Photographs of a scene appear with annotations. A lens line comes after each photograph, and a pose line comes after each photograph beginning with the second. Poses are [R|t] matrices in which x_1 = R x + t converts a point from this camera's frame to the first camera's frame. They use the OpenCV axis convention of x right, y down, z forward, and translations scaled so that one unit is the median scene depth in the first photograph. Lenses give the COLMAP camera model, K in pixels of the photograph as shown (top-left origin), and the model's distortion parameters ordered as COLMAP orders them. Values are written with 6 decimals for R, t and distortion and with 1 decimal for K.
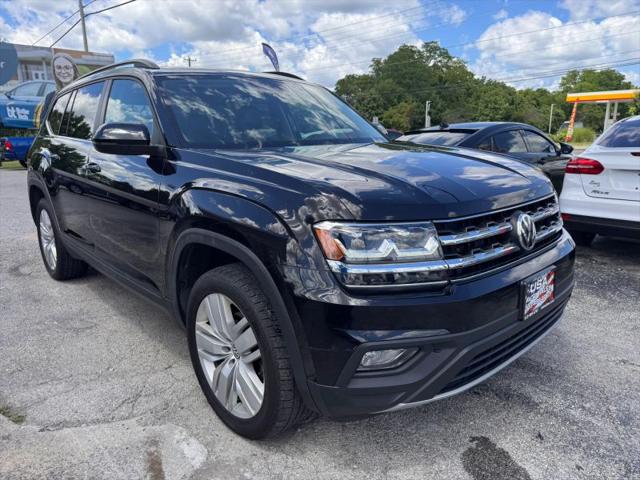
lens RADIAL K [[459.7, 0, 318.1], [0, 459.7, 252.5], [0, 0, 1]] dist [0.004622, -0.004723]
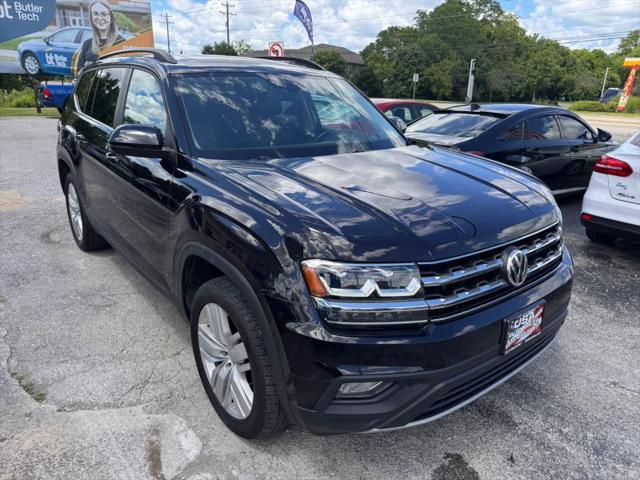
lens RADIAL K [[459.7, 0, 318.1], [0, 459.7, 252.5], [0, 0, 1]] dist [0.004622, -0.004723]
pose [[0.996143, 0.064052, -0.059967, 0.059839], [-0.058039, 0.993577, 0.097140, -0.122761], [0.065804, -0.093285, 0.993462, -0.028112]]
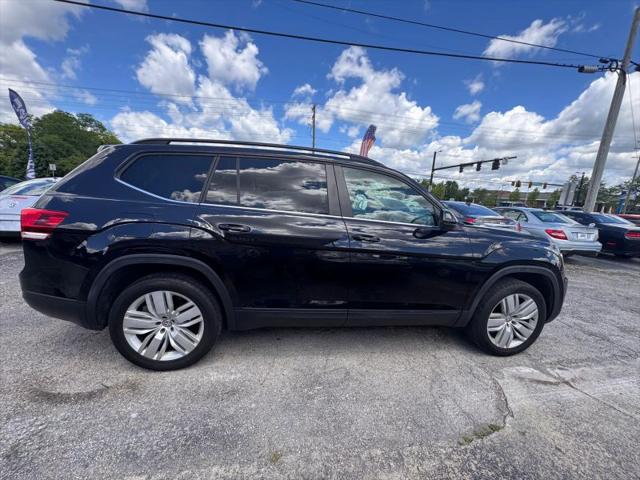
lens RADIAL K [[259.7, 0, 320.0], [0, 259.7, 240.0], [0, 0, 1]] dist [-0.000985, 0.000283]
pose [[0.540632, -0.099823, 0.835316, -1.417352], [0.140217, 0.989738, 0.027525, -0.269415], [-0.829492, 0.102244, 0.549081, 0.878236]]
